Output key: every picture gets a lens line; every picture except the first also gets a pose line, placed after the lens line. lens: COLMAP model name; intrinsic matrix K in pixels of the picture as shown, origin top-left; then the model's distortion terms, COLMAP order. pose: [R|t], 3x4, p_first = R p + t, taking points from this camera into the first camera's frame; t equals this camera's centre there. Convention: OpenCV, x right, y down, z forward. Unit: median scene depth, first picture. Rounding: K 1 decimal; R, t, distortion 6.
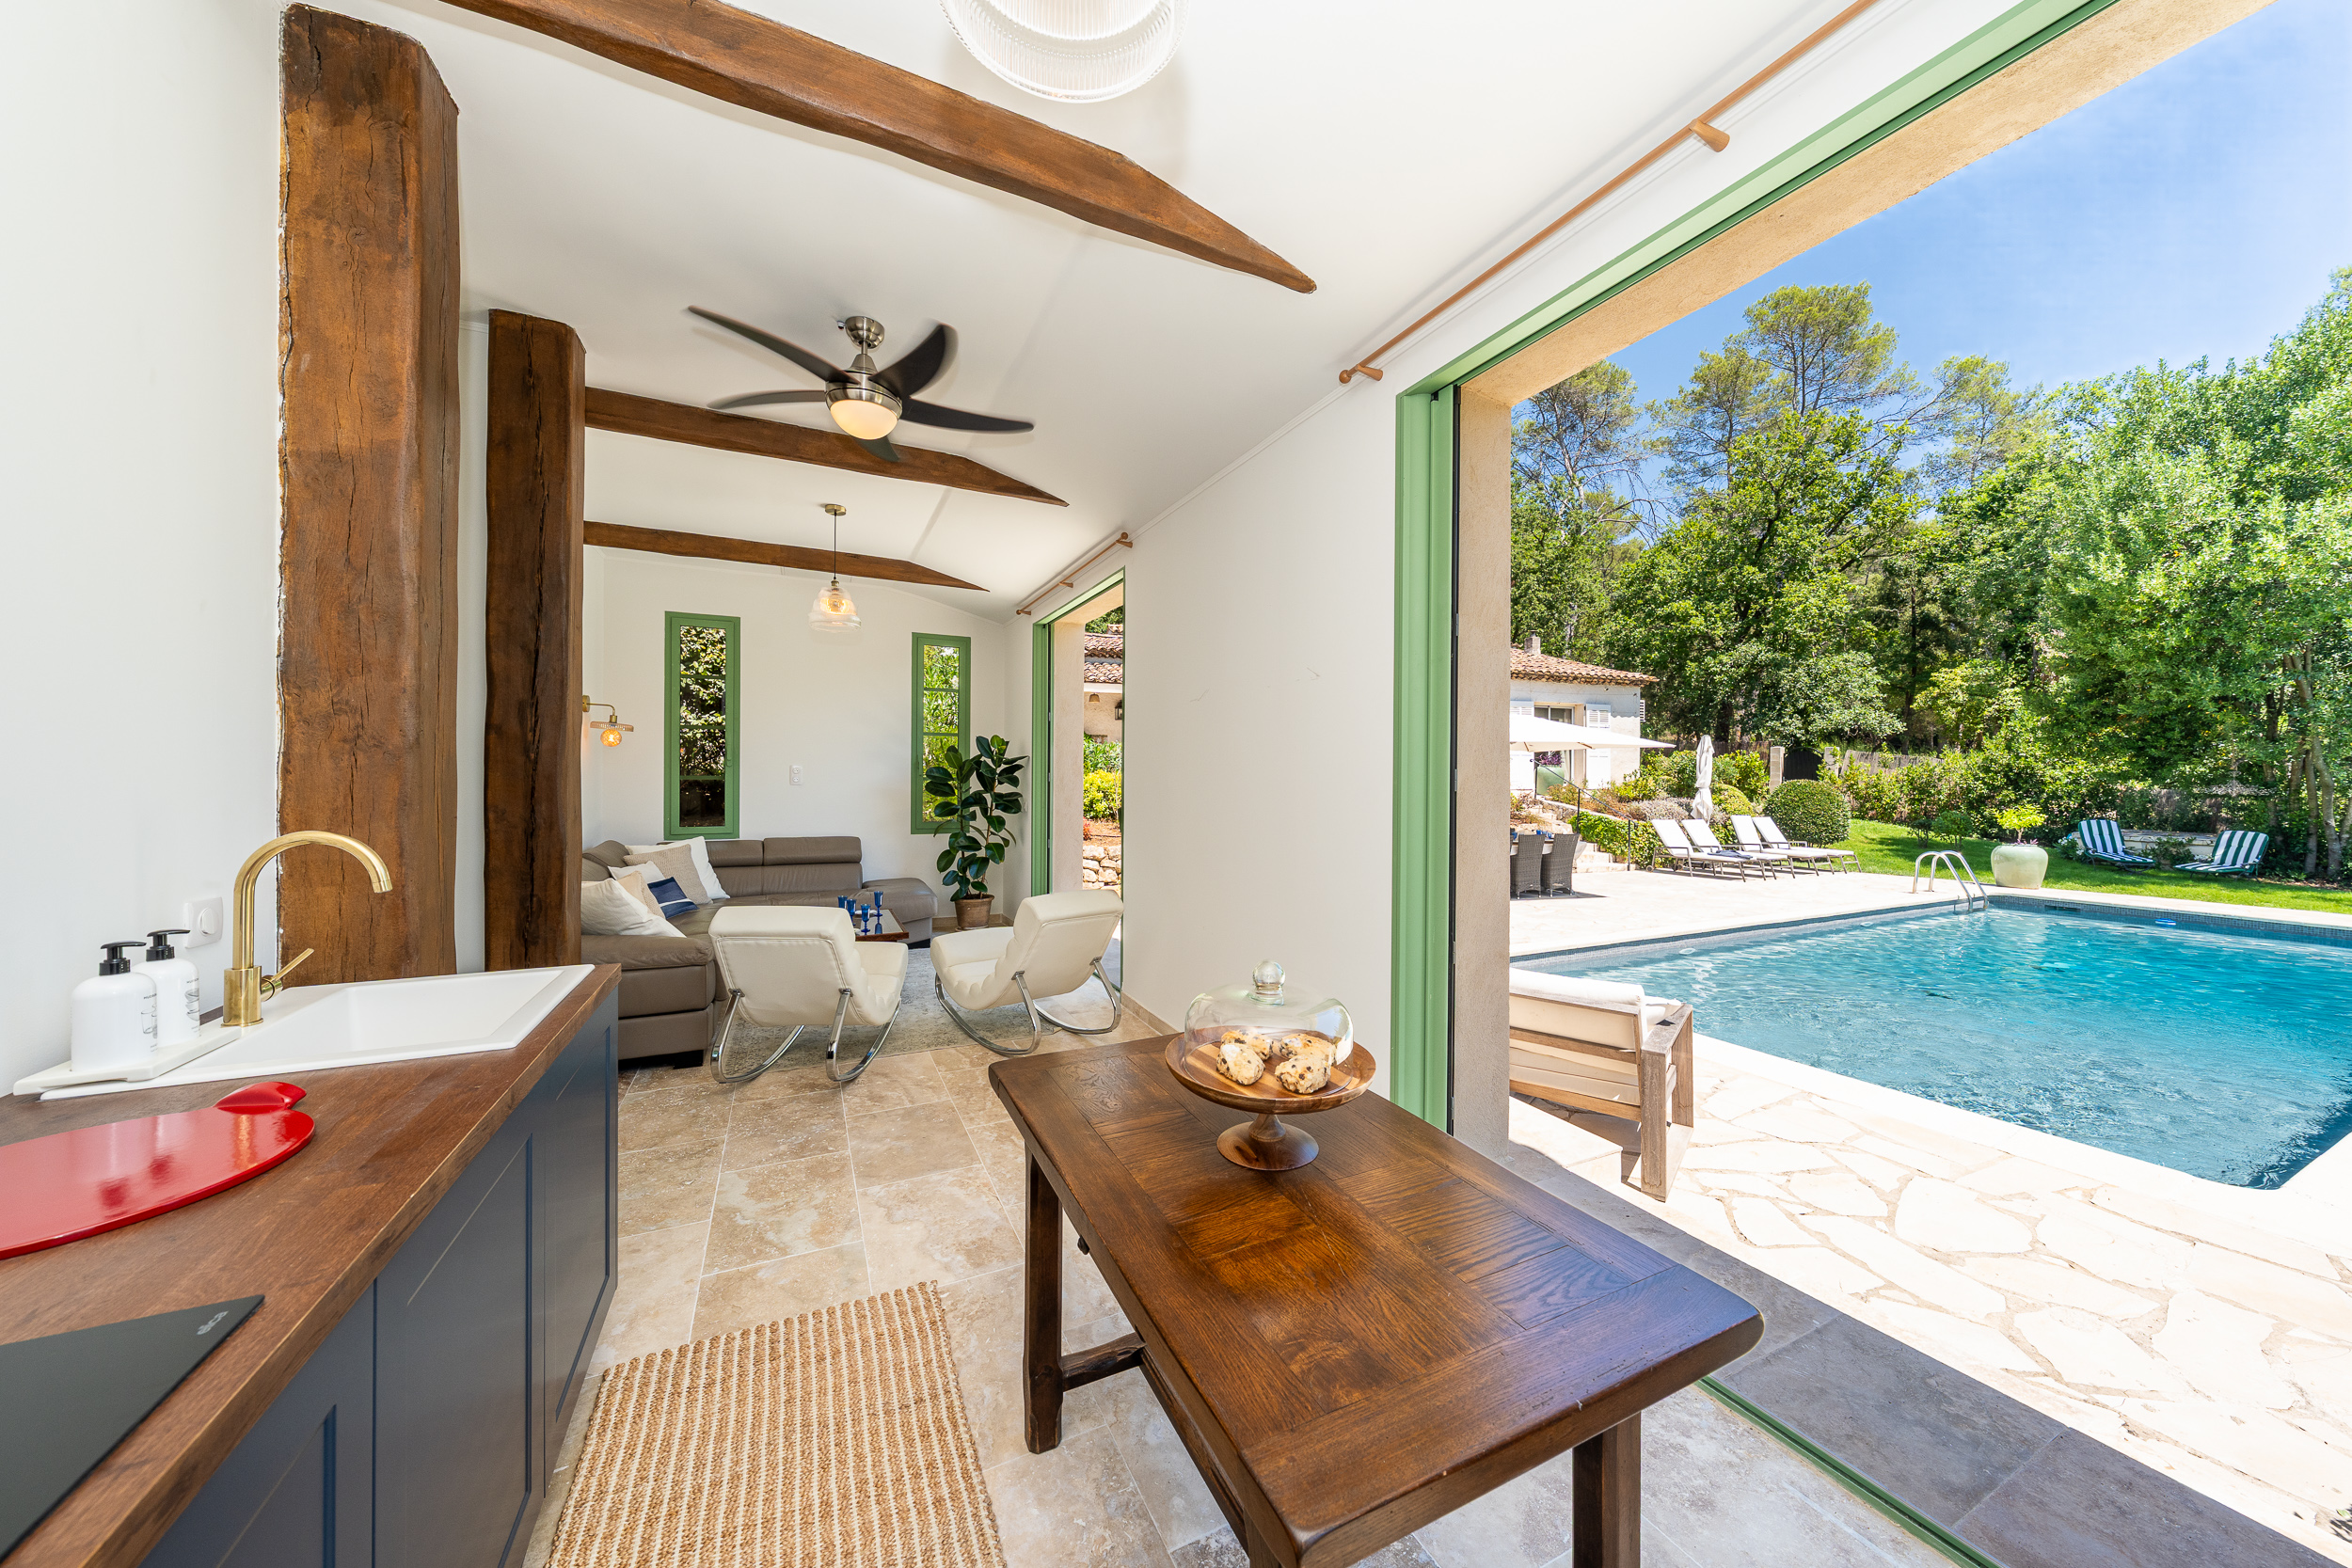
lens RADIAL K [[778.8, 0, 1181.3], [0, 778.8, 779.7], [0, 0, 1]] dist [-0.016278, -0.000043]
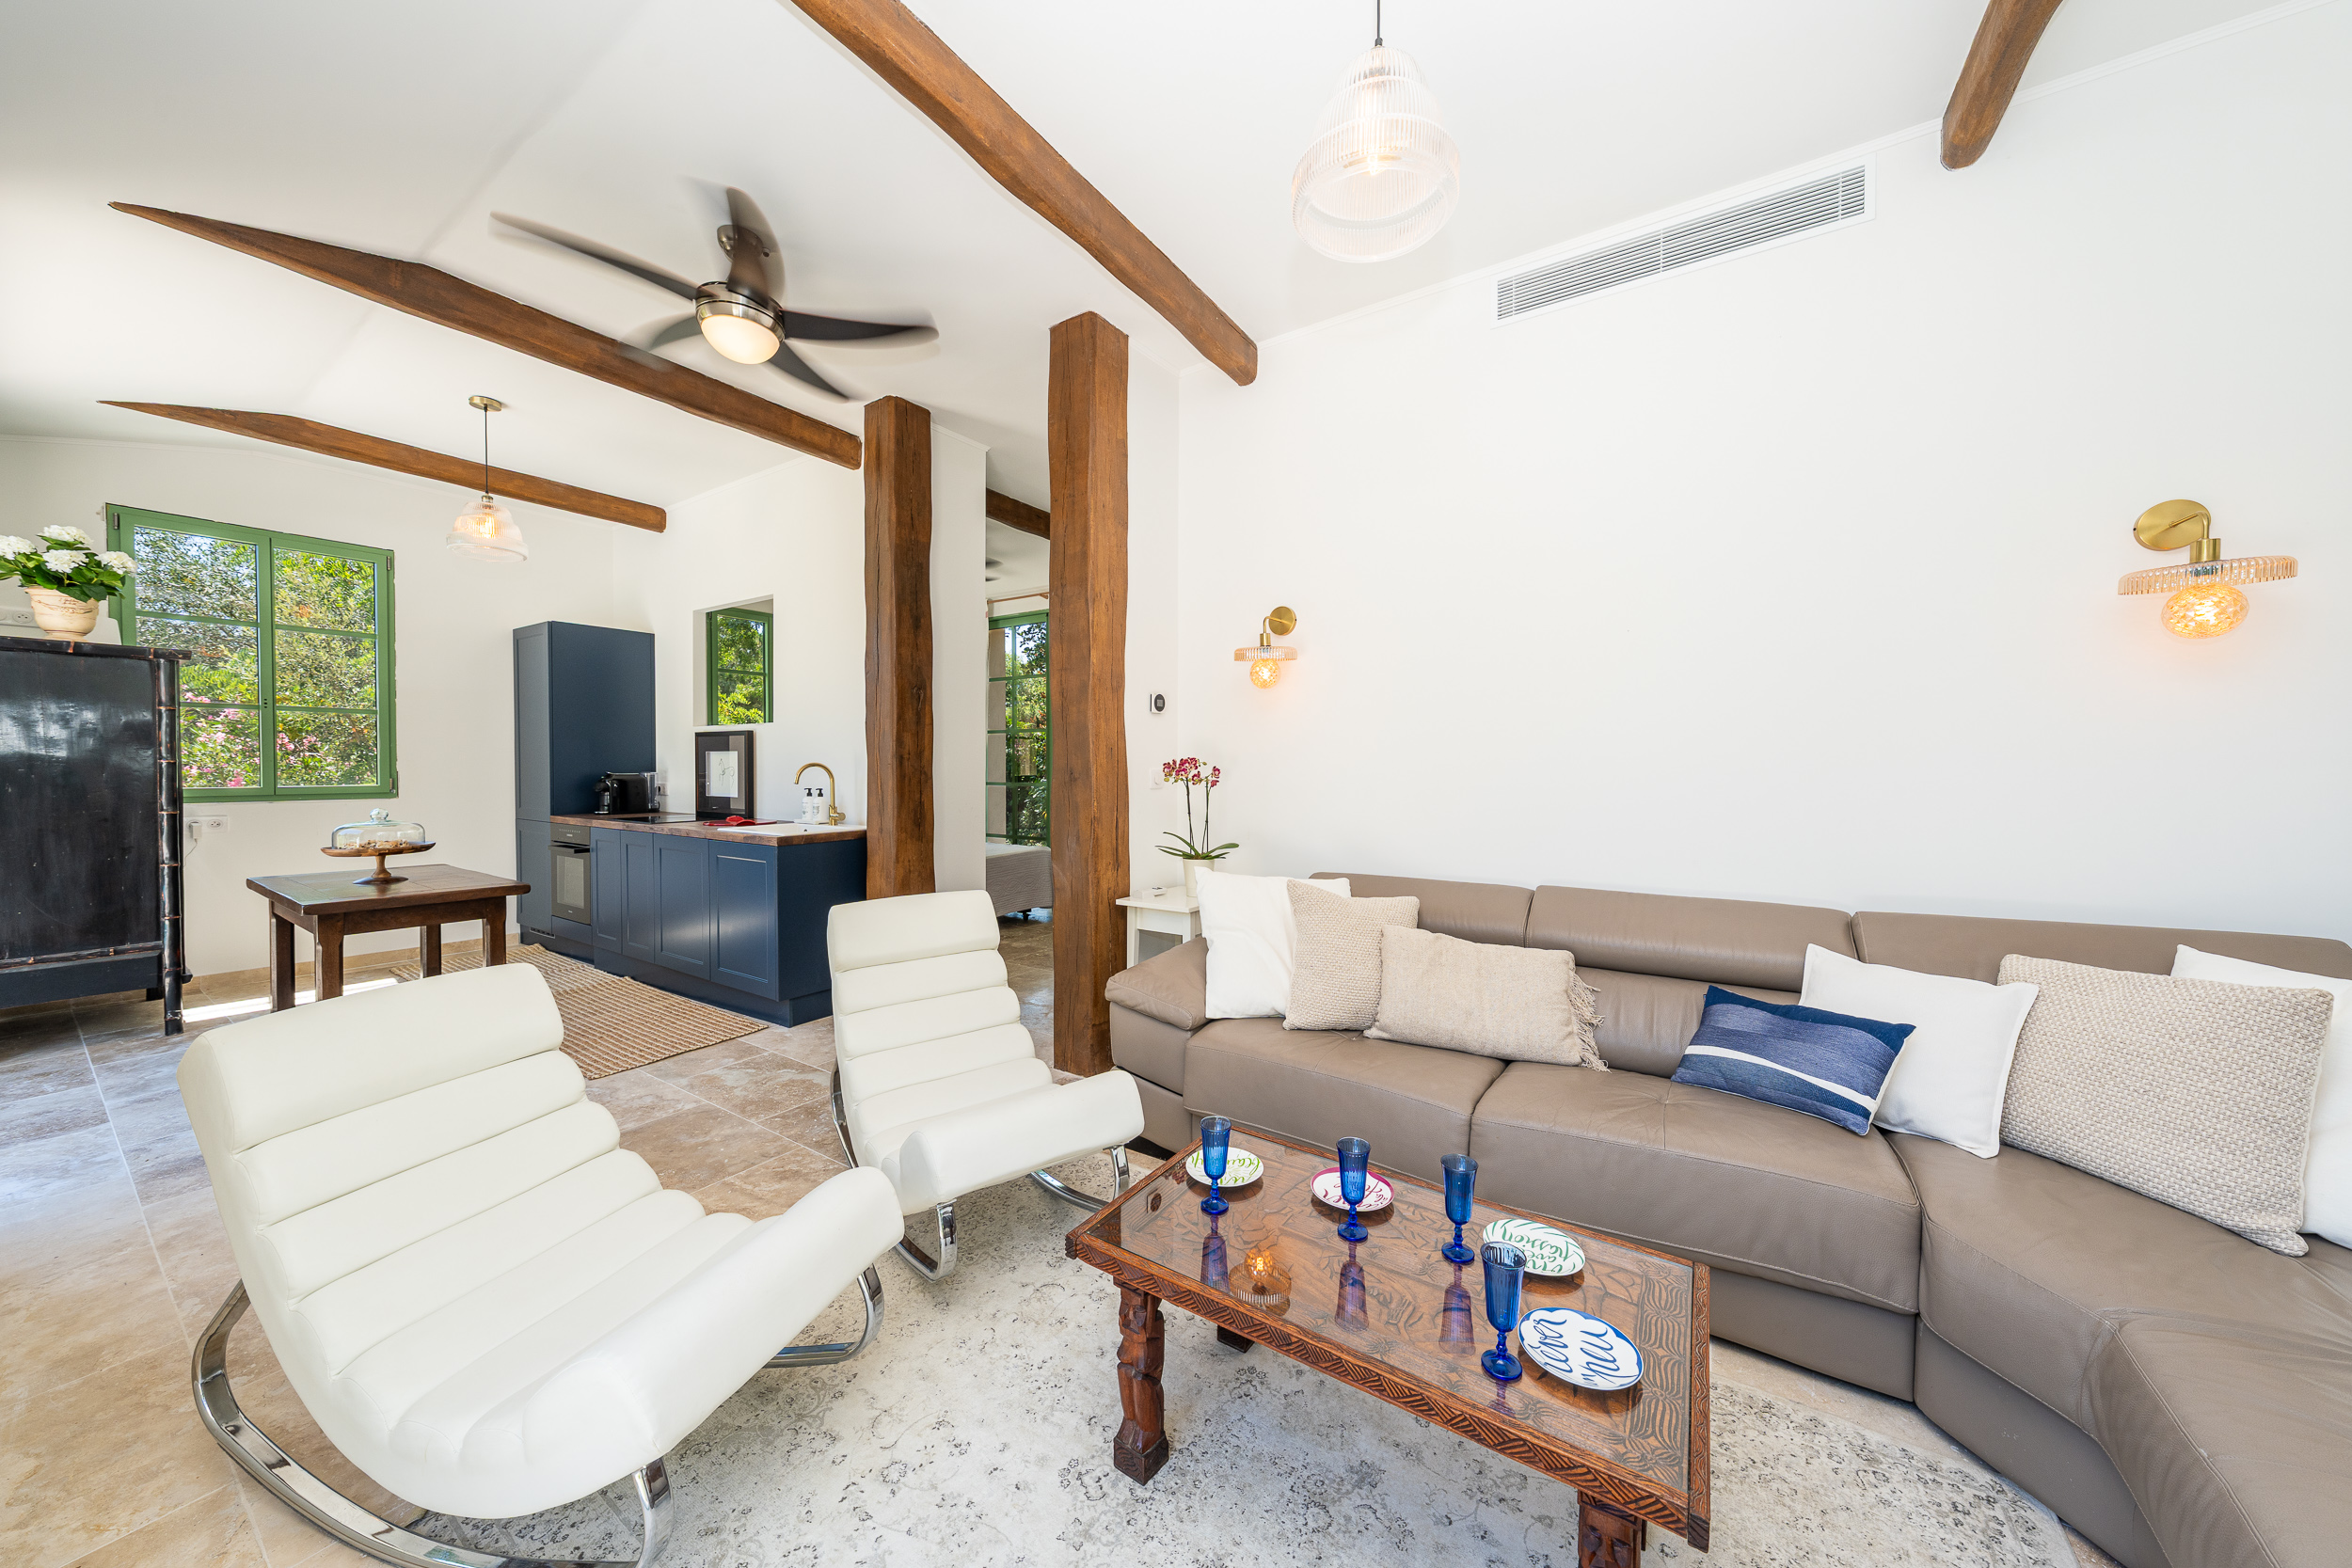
lens RADIAL K [[778.8, 0, 1181.3], [0, 778.8, 779.7], [0, 0, 1]] dist [-0.016278, -0.000043]
pose [[-0.857913, -0.002580, -0.513789, -0.461580], [-0.012758, 0.999786, 0.016283, 0.036023], [0.513637, 0.020525, -0.857762, 2.468417]]
